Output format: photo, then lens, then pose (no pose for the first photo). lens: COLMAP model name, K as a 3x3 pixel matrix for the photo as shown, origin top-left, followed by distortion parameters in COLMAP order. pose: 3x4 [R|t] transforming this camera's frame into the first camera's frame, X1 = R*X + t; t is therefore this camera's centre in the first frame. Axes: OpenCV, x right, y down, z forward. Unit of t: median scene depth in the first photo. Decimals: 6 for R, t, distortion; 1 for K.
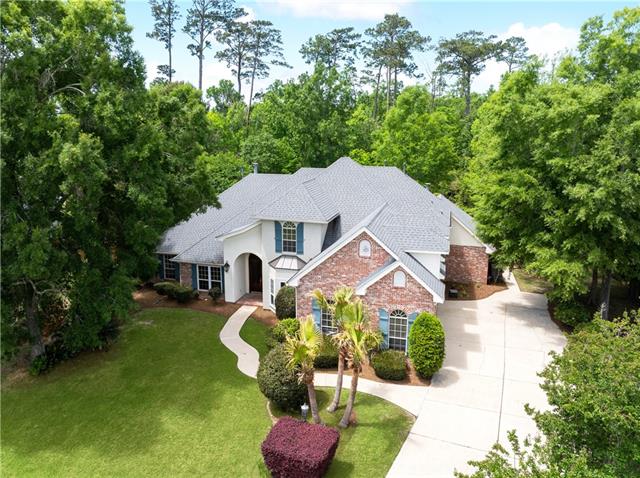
lens RADIAL K [[447.8, 0, 313.0], [0, 447.8, 233.7], [0, 0, 1]] dist [-0.055435, 0.018733]
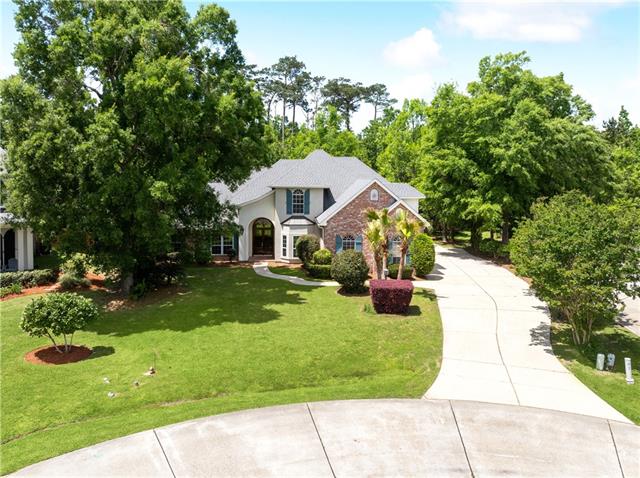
lens RADIAL K [[447.8, 0, 314.5], [0, 447.8, 221.3], [0, 0, 1]] dist [-0.055435, 0.018733]
pose [[0.950658, -0.026292, 0.309124, -0.424063], [0.062834, 0.992070, -0.108856, 0.216417], [-0.303810, 0.122909, 0.944771, -0.243002]]
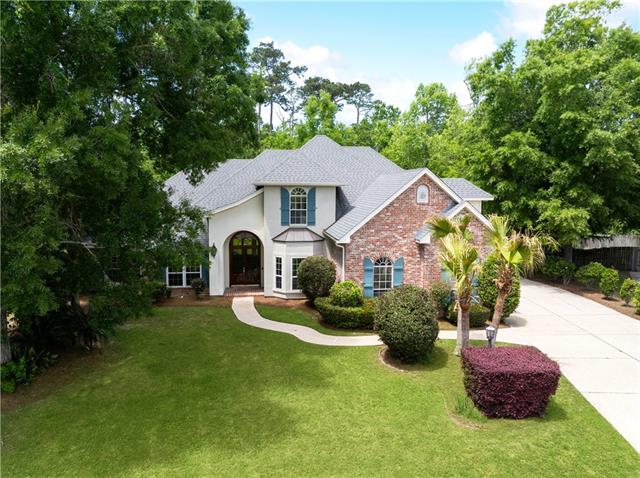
lens RADIAL K [[447.8, 0, 322.6], [0, 447.8, 256.7], [0, 0, 1]] dist [-0.055435, 0.018733]
pose [[0.922256, -0.052469, 0.383002, -0.357887], [0.077904, 0.995646, -0.051191, 0.158333], [-0.378649, 0.077049, 0.922328, 0.196117]]
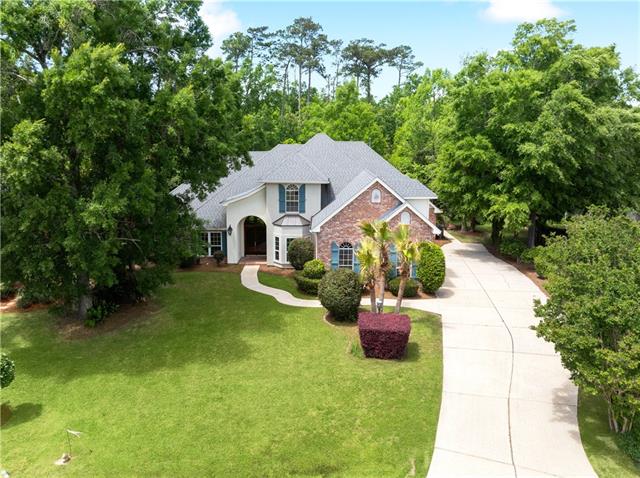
lens RADIAL K [[447.8, 0, 315.6], [0, 447.8, 235.6], [0, 0, 1]] dist [-0.055435, 0.018733]
pose [[0.965966, -0.050884, 0.253615, -0.298336], [0.052684, 0.998611, -0.000305, 0.109512], [-0.253248, 0.013656, 0.967305, -0.119015]]
